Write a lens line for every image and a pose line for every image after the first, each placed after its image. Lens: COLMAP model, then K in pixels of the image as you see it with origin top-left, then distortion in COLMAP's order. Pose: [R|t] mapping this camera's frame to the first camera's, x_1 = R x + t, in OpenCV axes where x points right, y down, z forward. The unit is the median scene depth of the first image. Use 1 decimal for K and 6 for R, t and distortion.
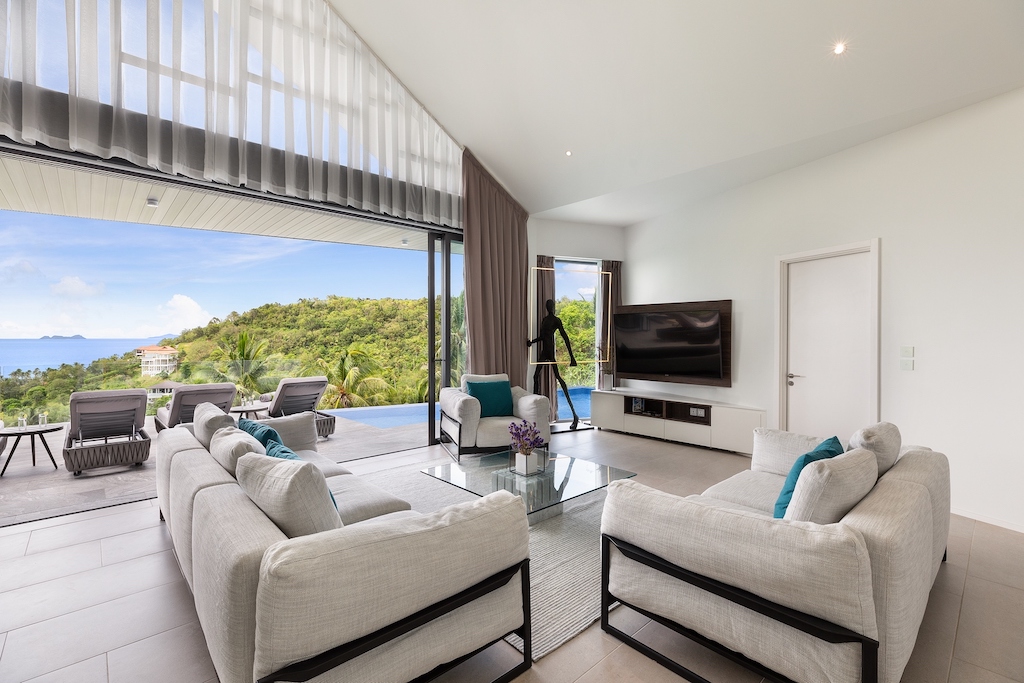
lens RADIAL K [[462.3, 0, 512.0], [0, 462.3, 341.5], [0, 0, 1]] dist [0.002595, 0.000227]
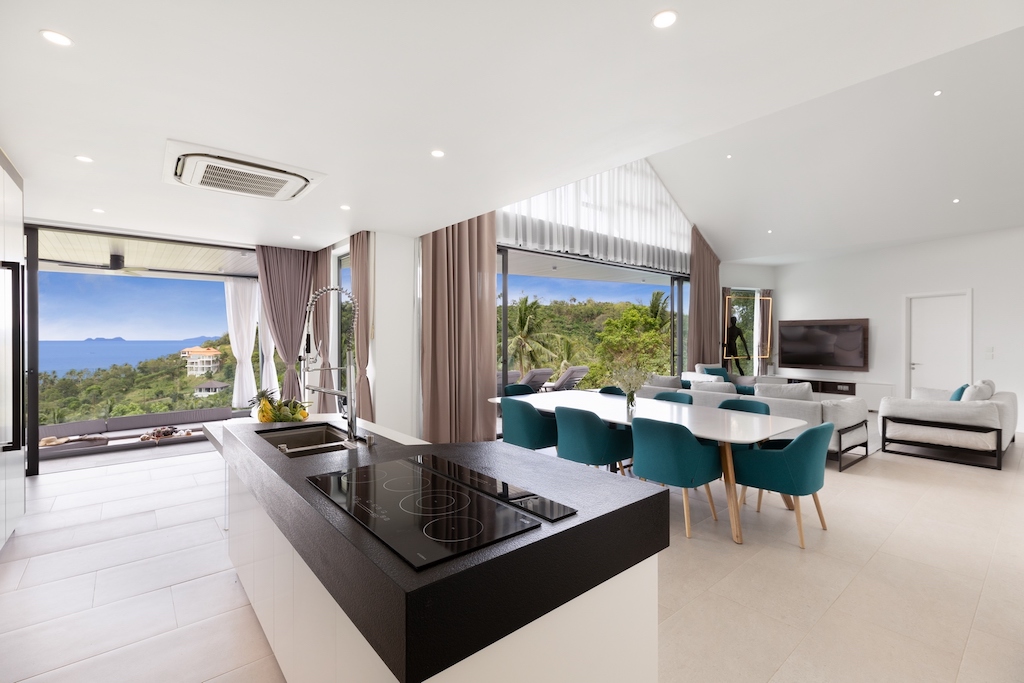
lens RADIAL K [[459.5, 0, 512.0], [0, 459.5, 341.5], [0, 0, 1]] dist [0.001746, -0.000050]
pose [[0.998896, -0.000229, -0.046984, -0.658199], [0.000050, 0.999993, -0.003827, -0.002297], [0.046984, 0.003820, 0.998888, -0.637288]]
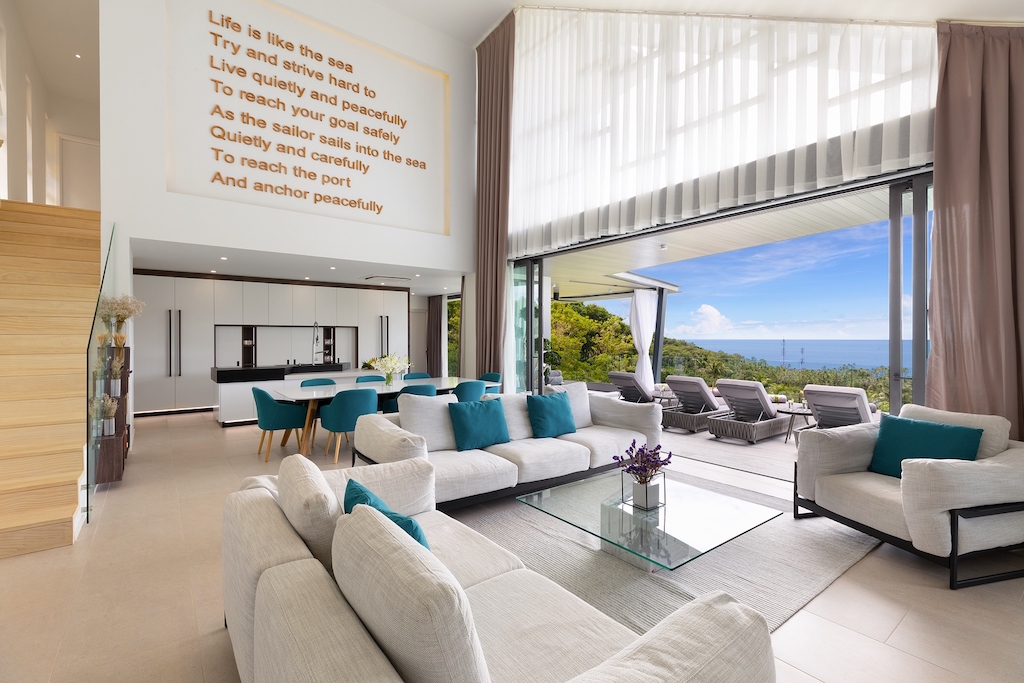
lens RADIAL K [[459.5, 0, 512.0], [0, 459.5, 341.5], [0, 0, 1]] dist [0.001746, -0.000050]
pose [[-0.096807, 0.008711, -0.995265, 0.538296], [-0.012299, 0.999875, 0.009948, -0.009990], [0.995227, 0.013204, -0.096687, 0.514072]]
